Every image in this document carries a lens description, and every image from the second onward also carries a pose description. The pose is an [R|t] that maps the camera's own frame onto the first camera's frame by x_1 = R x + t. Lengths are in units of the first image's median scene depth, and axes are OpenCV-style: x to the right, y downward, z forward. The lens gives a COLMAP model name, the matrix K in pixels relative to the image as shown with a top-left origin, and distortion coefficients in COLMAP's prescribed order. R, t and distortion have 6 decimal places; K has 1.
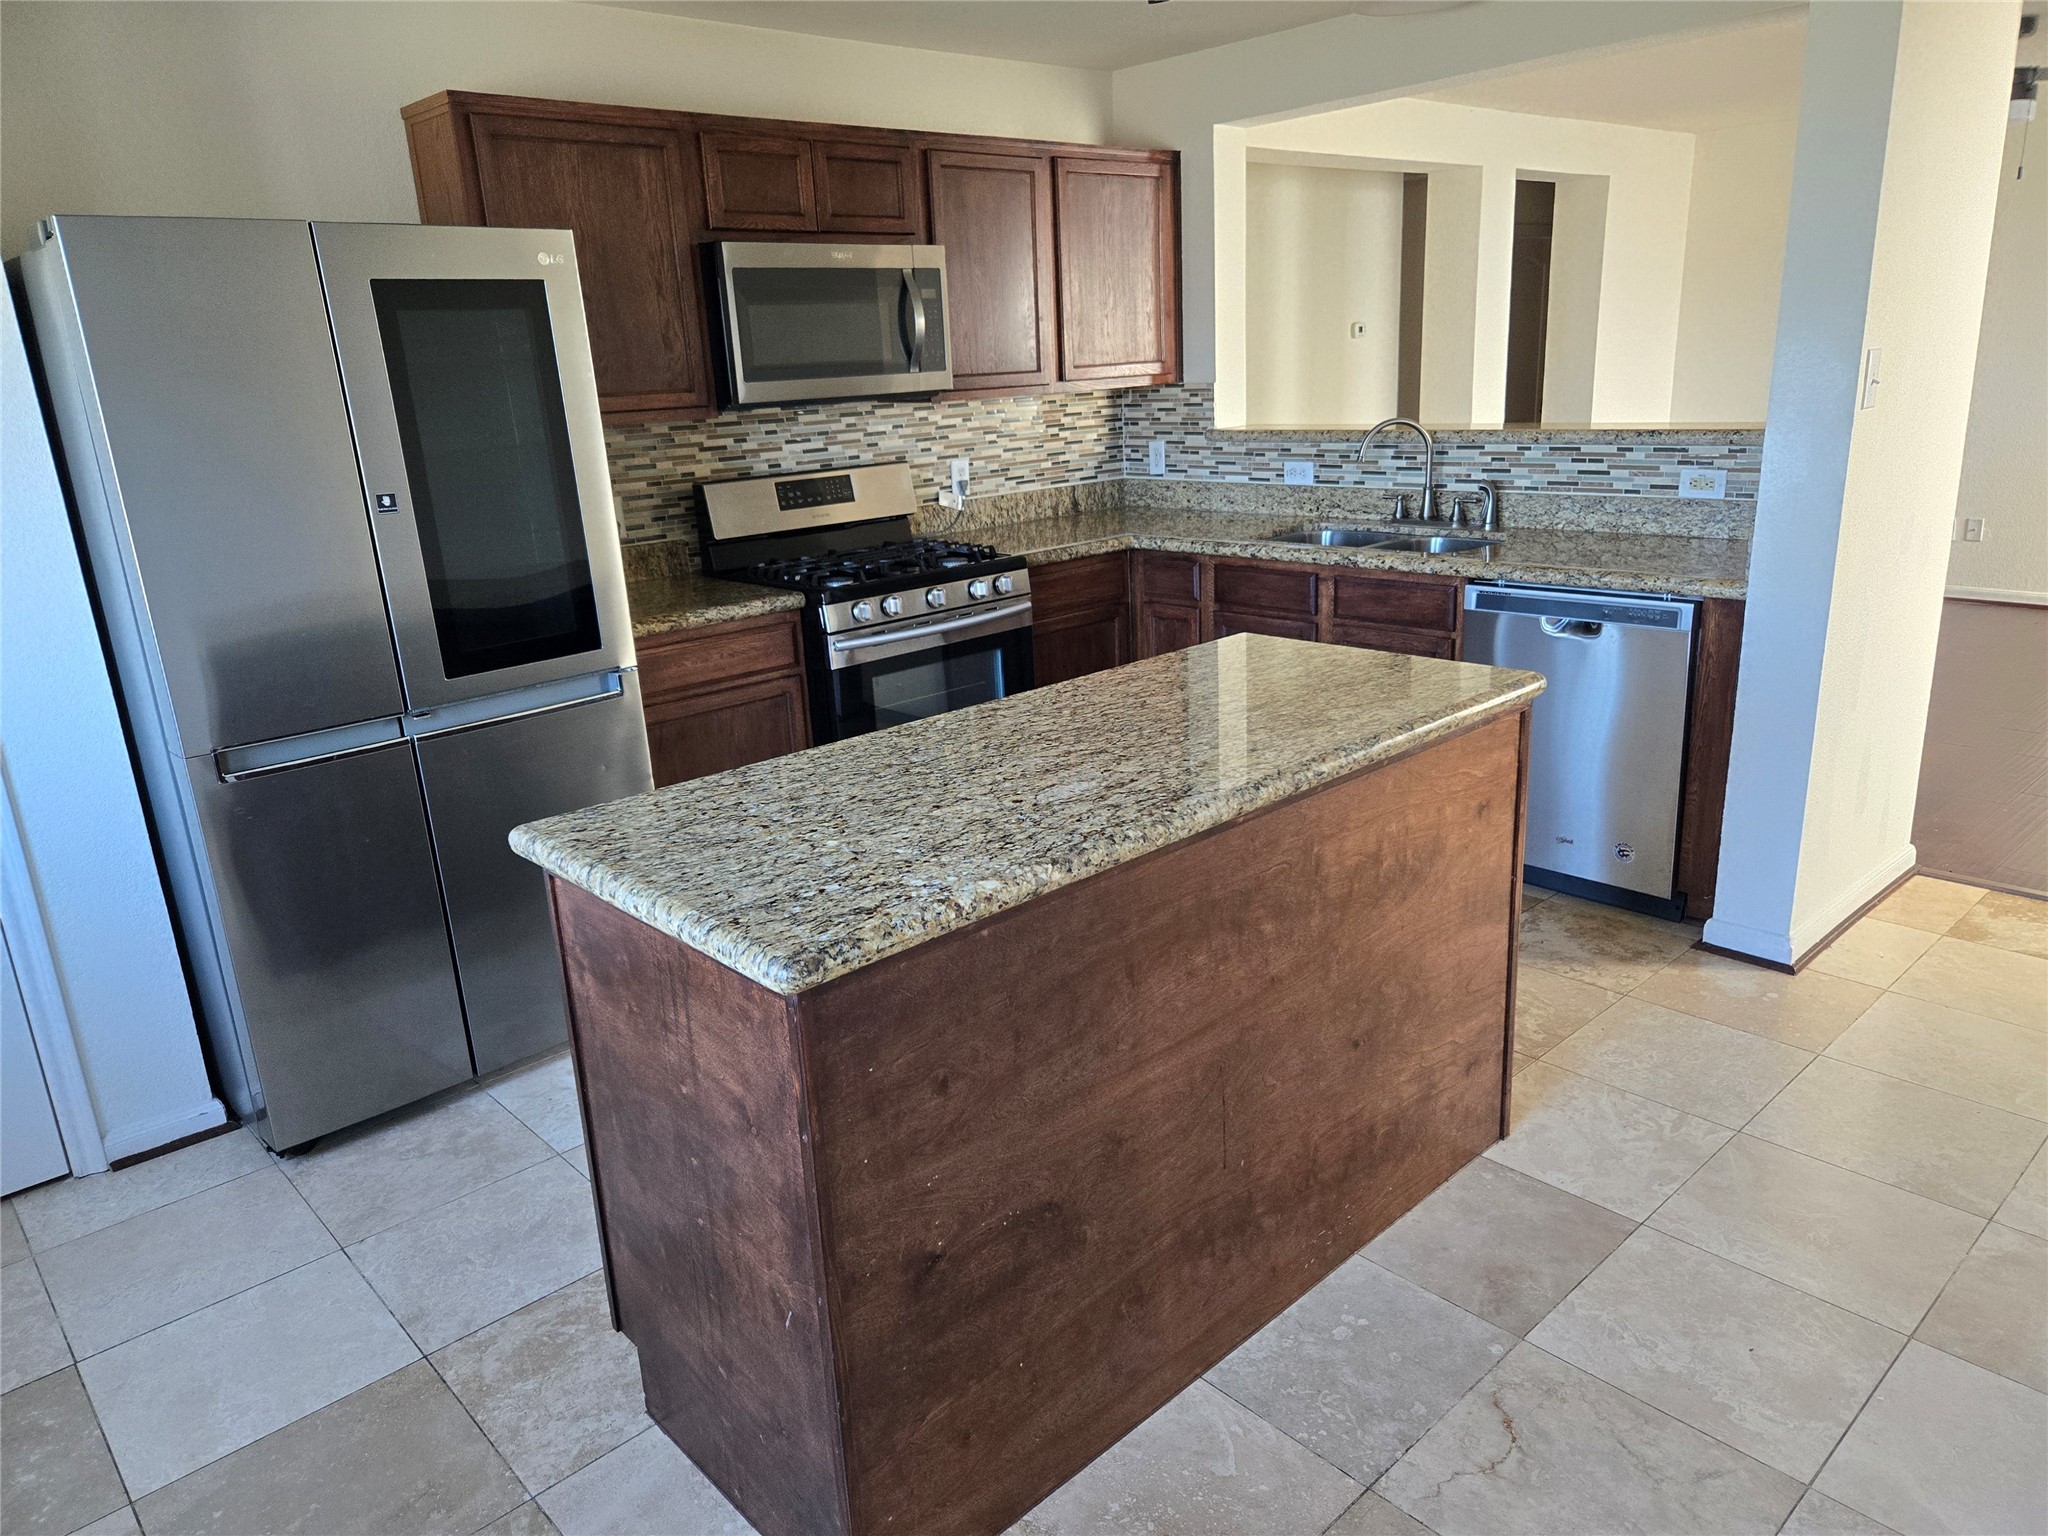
lens RADIAL K [[1388.9, 0, 1054.4], [0, 1388.9, 778.1], [0, 0, 1]] dist [0.074417, -0.063462]
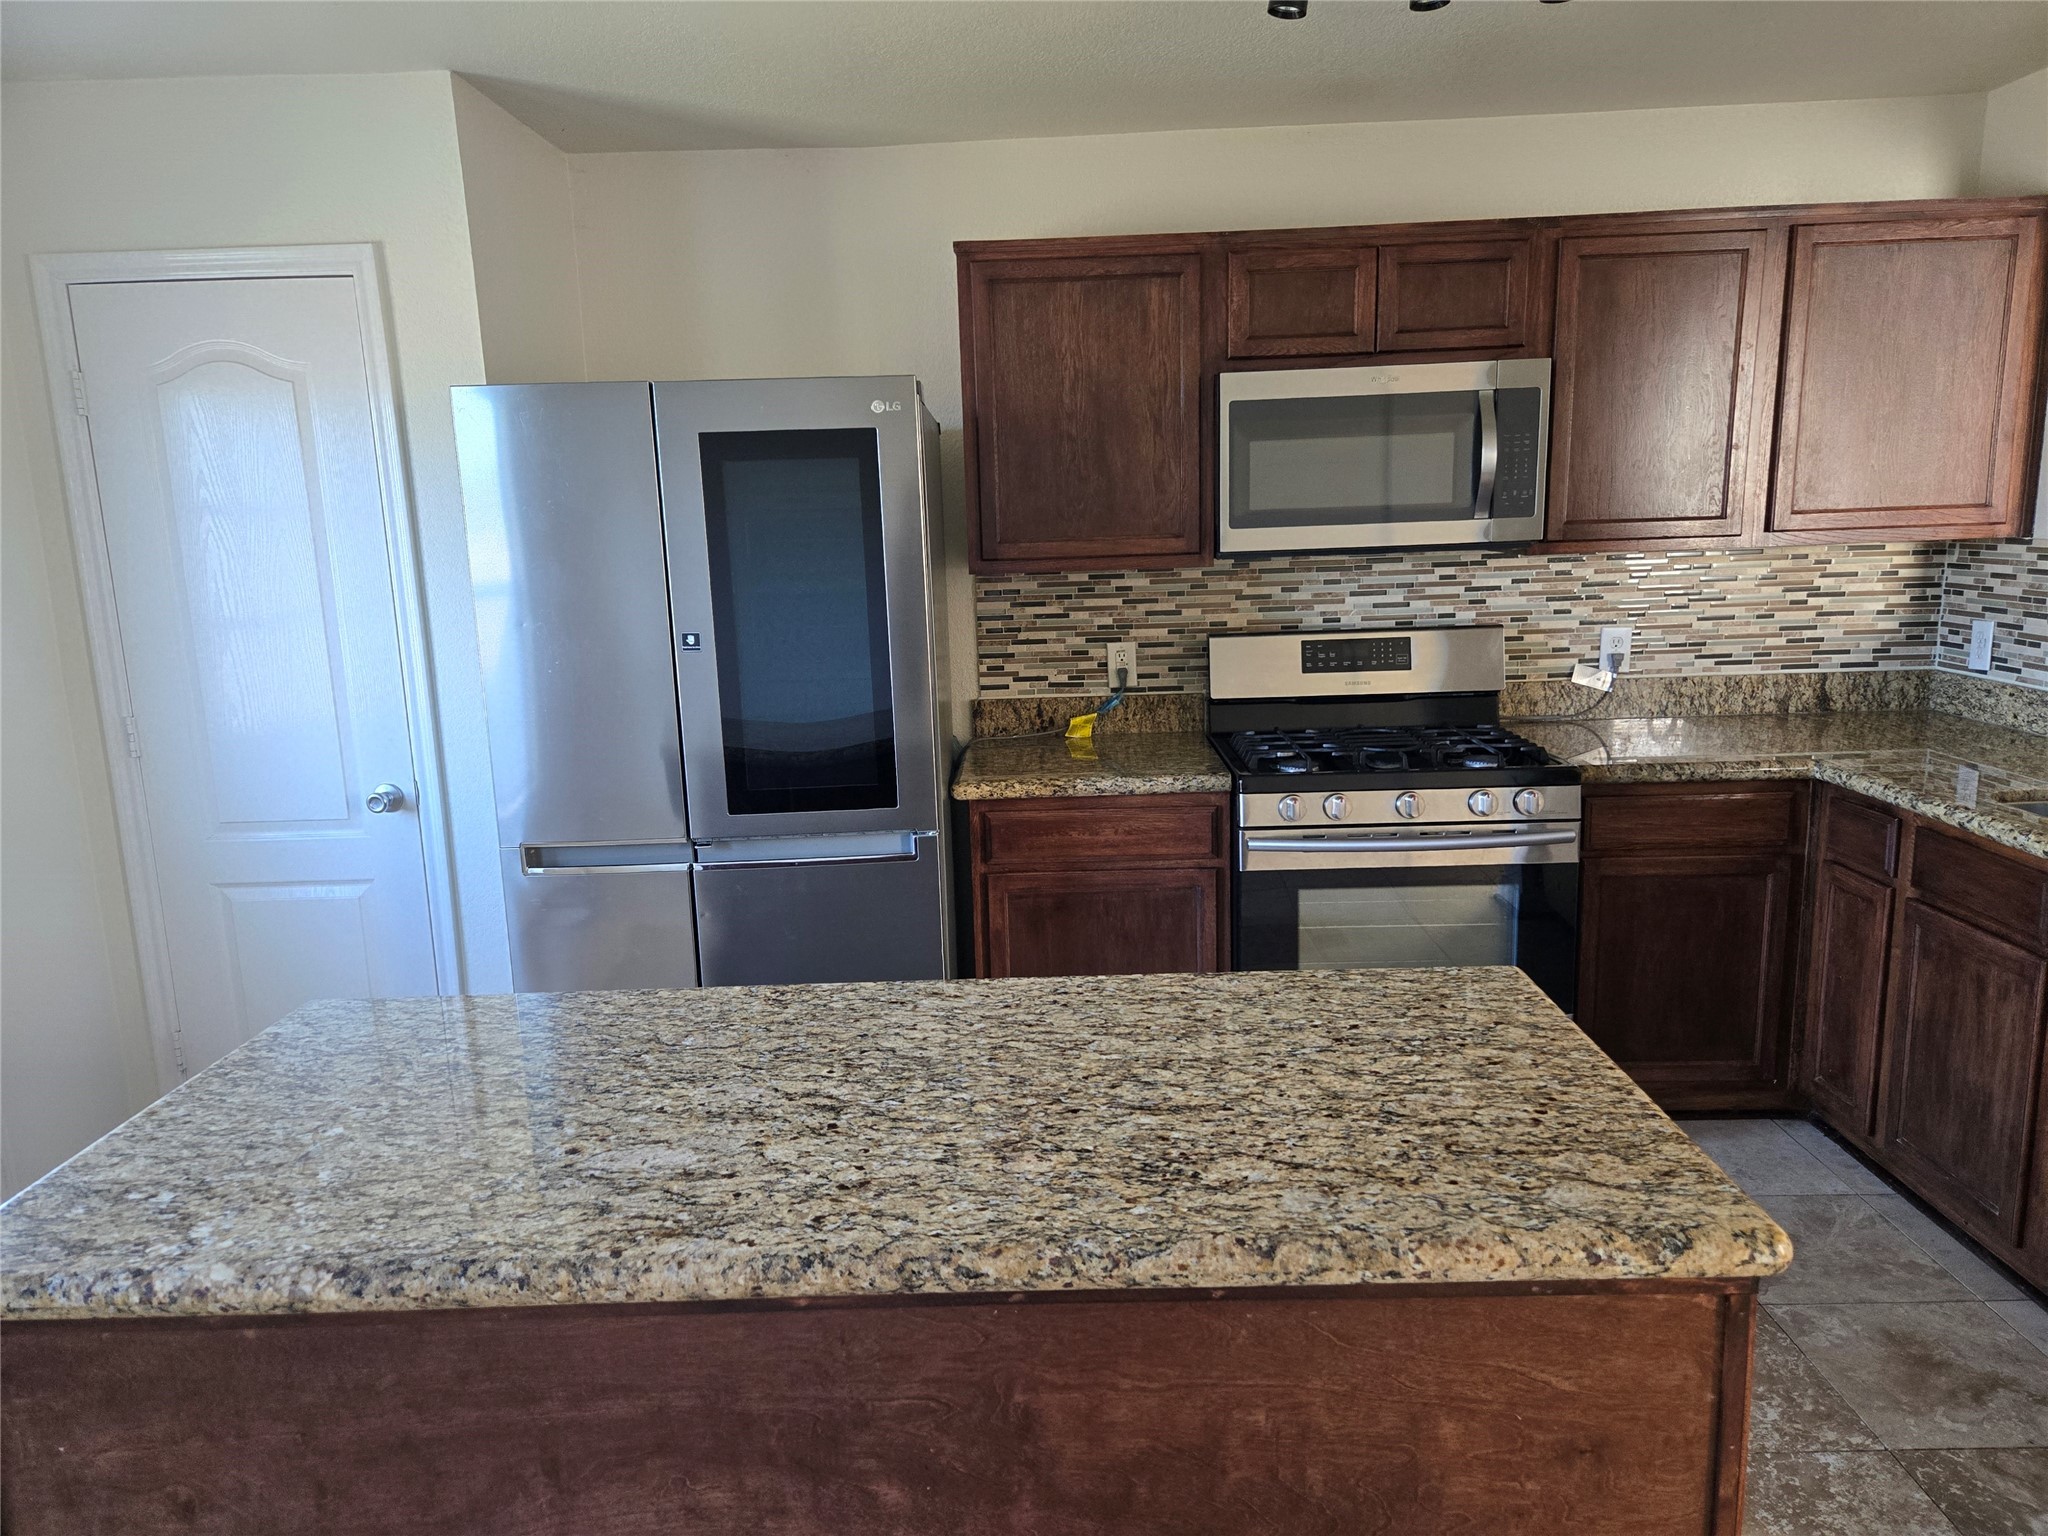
lens RADIAL K [[1388.9, 0, 1054.4], [0, 1388.9, 778.1], [0, 0, 1]] dist [0.074417, -0.063462]
pose [[0.716984, 0.160020, -0.678474, 0.305780], [-0.208040, 0.978060, 0.010829, -0.115330], [0.665321, 0.133386, 0.734544, 0.306467]]
